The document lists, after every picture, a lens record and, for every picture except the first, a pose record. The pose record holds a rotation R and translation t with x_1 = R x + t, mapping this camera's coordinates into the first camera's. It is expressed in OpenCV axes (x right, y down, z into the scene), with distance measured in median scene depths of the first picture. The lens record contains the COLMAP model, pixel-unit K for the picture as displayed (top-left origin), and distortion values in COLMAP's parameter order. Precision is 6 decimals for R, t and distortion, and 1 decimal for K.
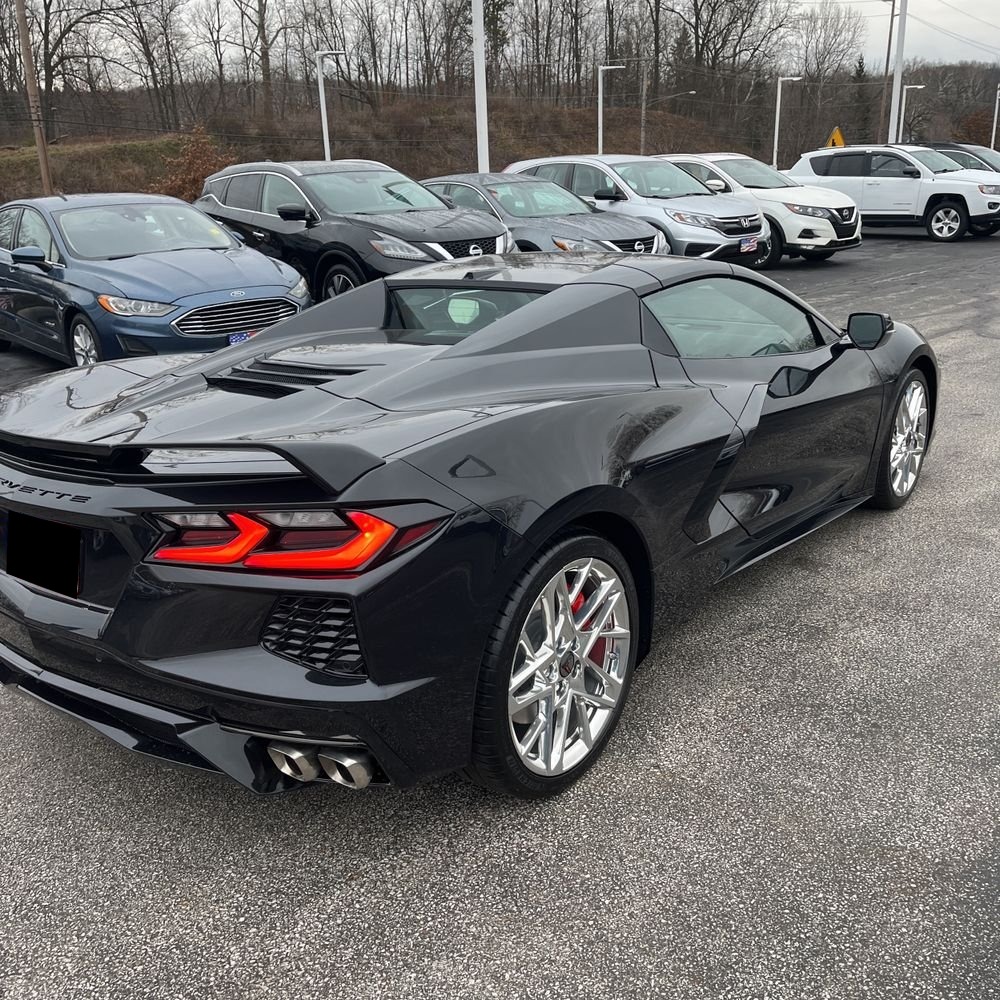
lens RADIAL K [[1006.3, 0, 489.8], [0, 1006.3, 502.1], [0, 0, 1]] dist [0.043263, -0.036839]
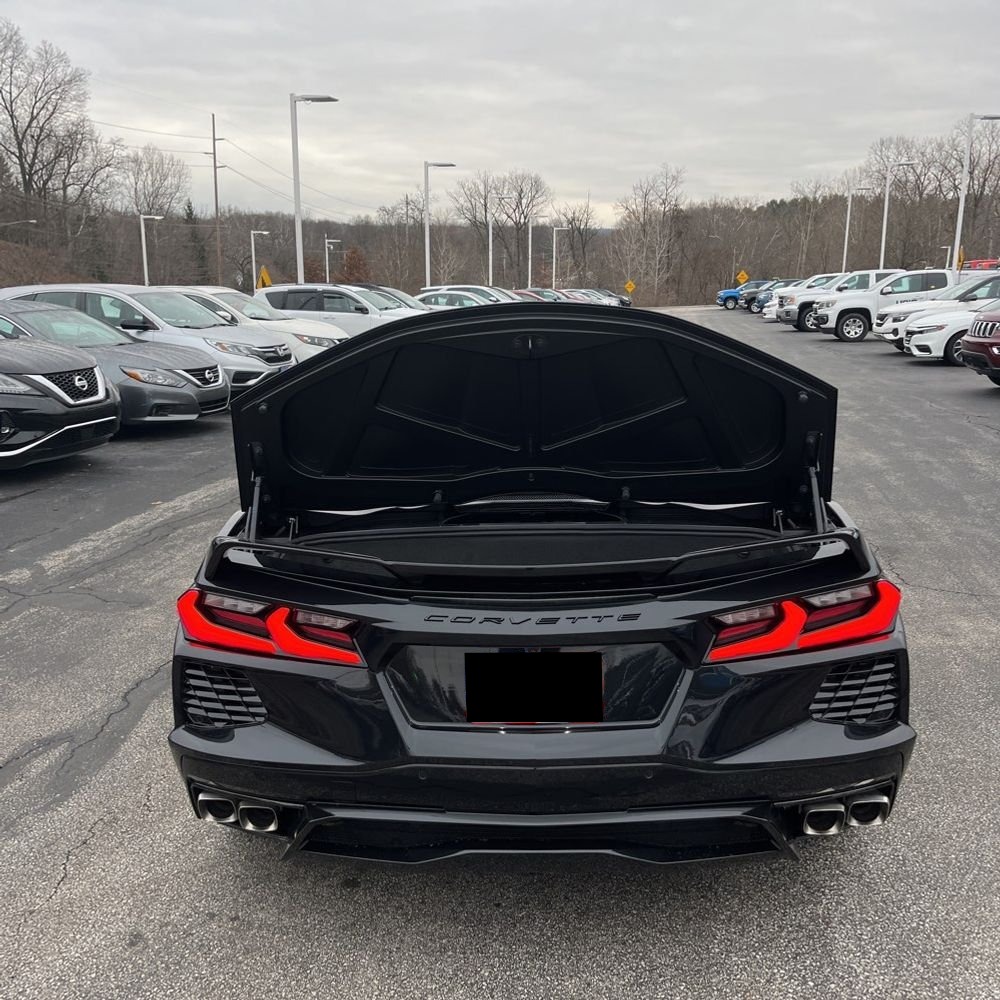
lens RADIAL K [[1006.3, 0, 489.8], [0, 1006.3, 502.1], [0, 0, 1]] dist [0.043263, -0.036839]
pose [[0.814501, -0.094825, 0.572361, -0.188898], [0.163678, 0.984035, -0.069895, -0.012035], [-0.556595, 0.150612, 0.817018, 0.040863]]
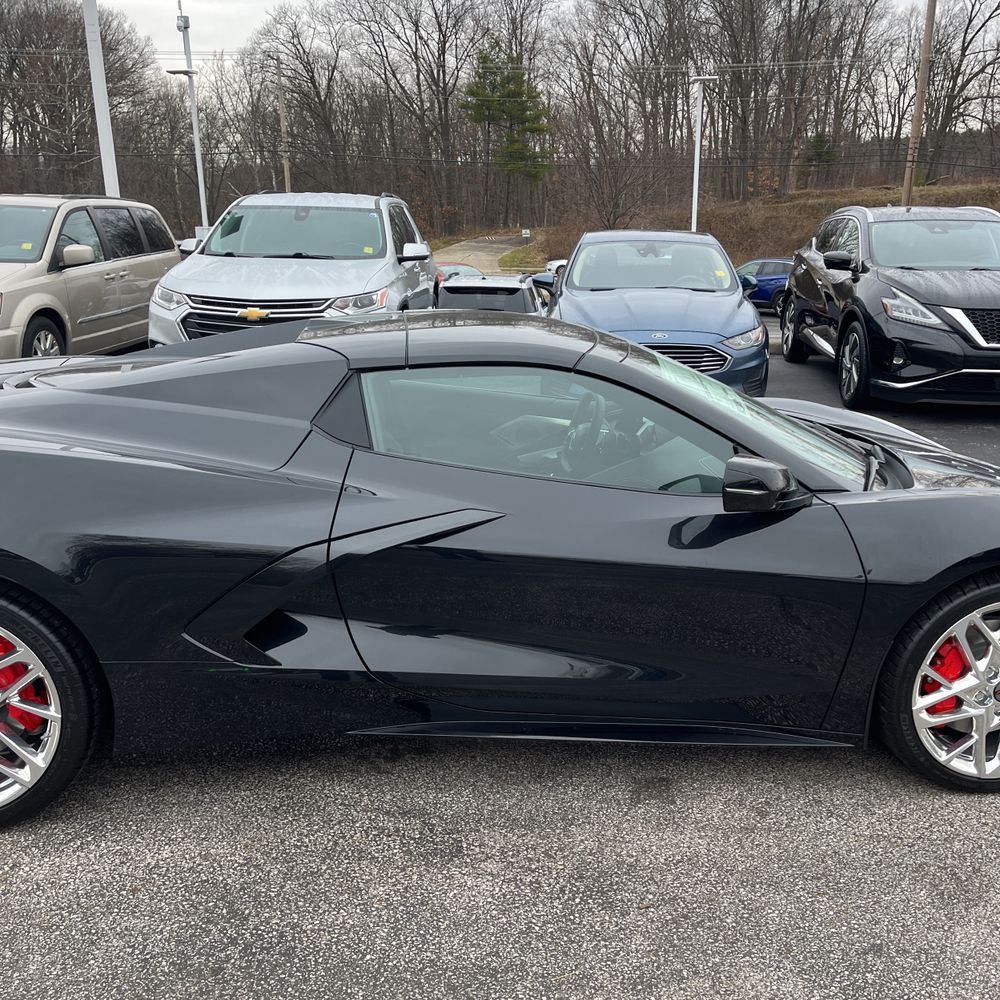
lens RADIAL K [[1000.9, 0, 501.9], [0, 1000.9, 505.0], [0, 0, 1]] dist [0.035494, -0.006274]
pose [[0.694846, 0.242668, -0.676980, 0.211498], [-0.263999, 0.961698, 0.073761, -0.048597], [0.668950, 0.127469, 0.732296, 0.125073]]
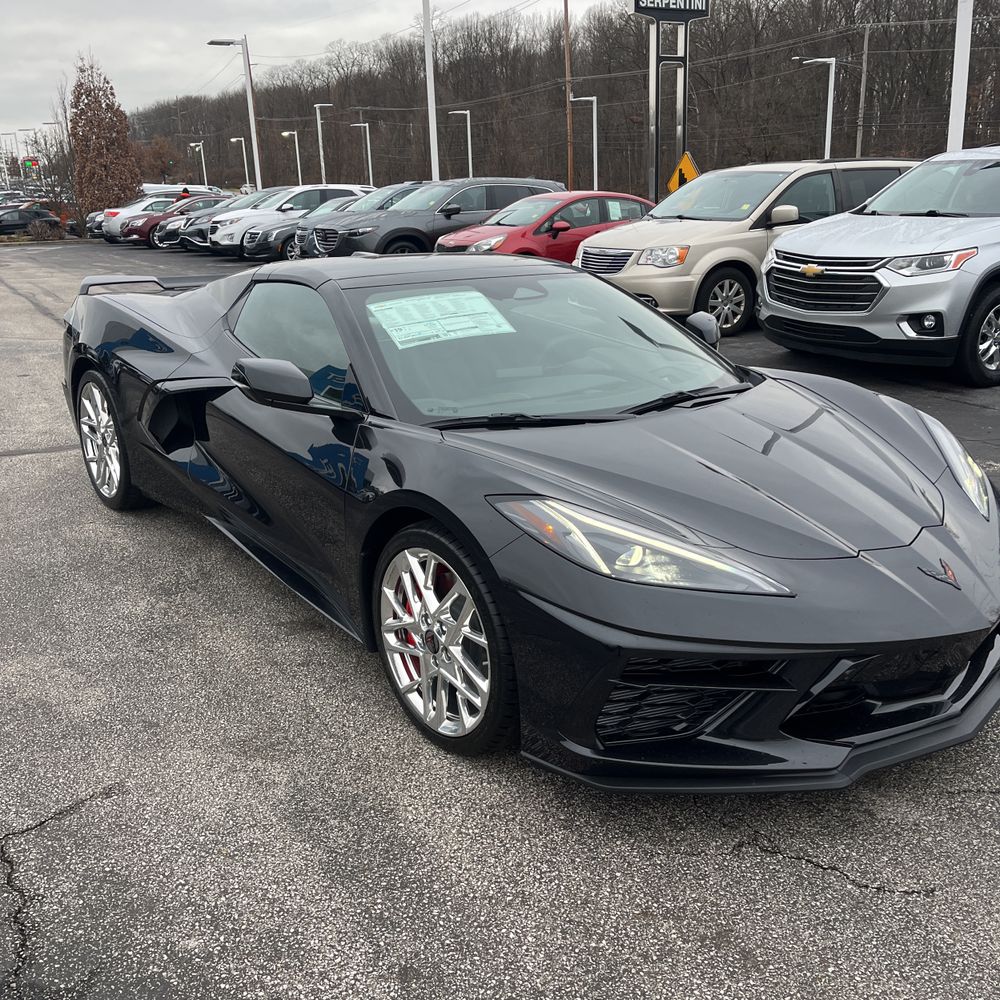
lens RADIAL K [[1000.9, 0, 501.9], [0, 1000.9, 505.0], [0, 0, 1]] dist [0.035494, -0.006274]
pose [[-0.236095, 0.335018, -0.912152, 0.332011], [-0.283834, 0.873978, 0.394463, -0.137515], [0.929353, 0.352031, -0.111252, 0.389328]]
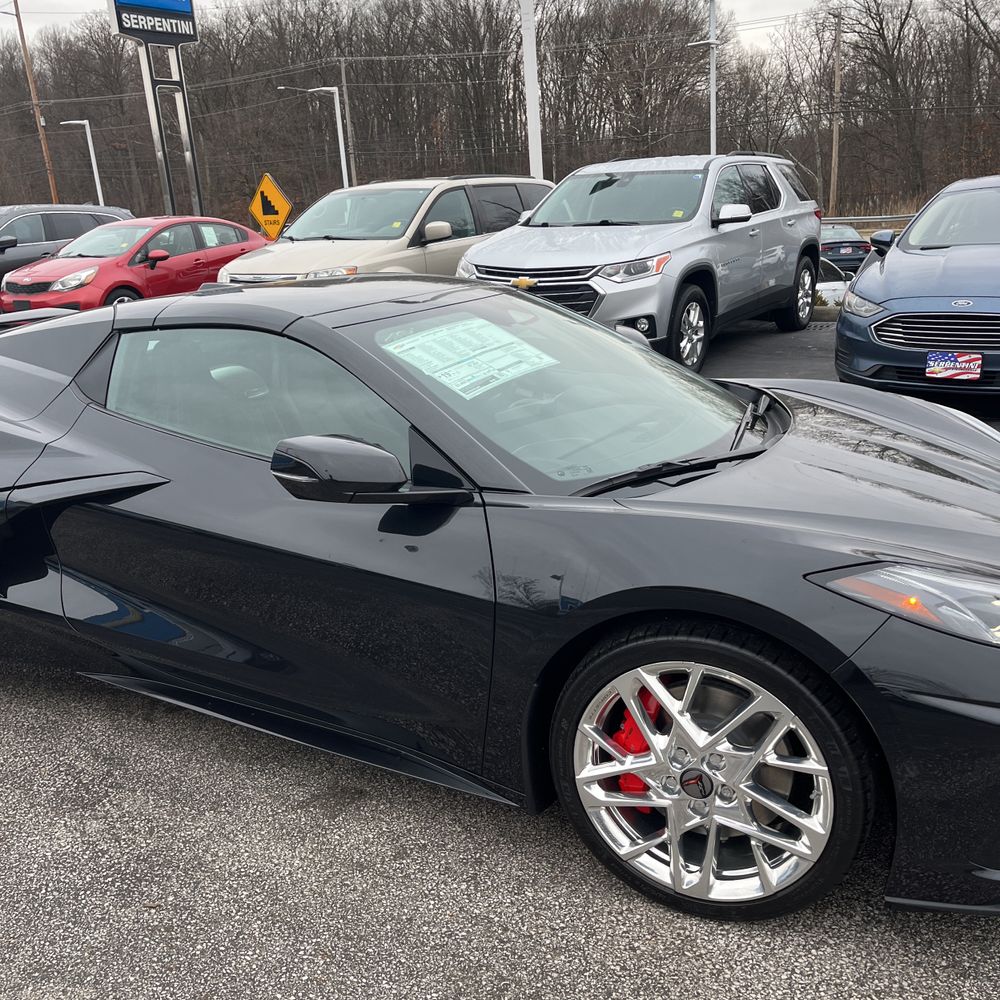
lens RADIAL K [[995.6, 0, 498.4], [0, 995.6, 506.2], [0, 0, 1]] dist [0.043231, -0.024907]
pose [[0.233715, 0.314477, -0.920044, 0.273762], [-0.274903, 0.929014, 0.247711, -0.094103], [0.932634, 0.195029, 0.303576, 0.275625]]
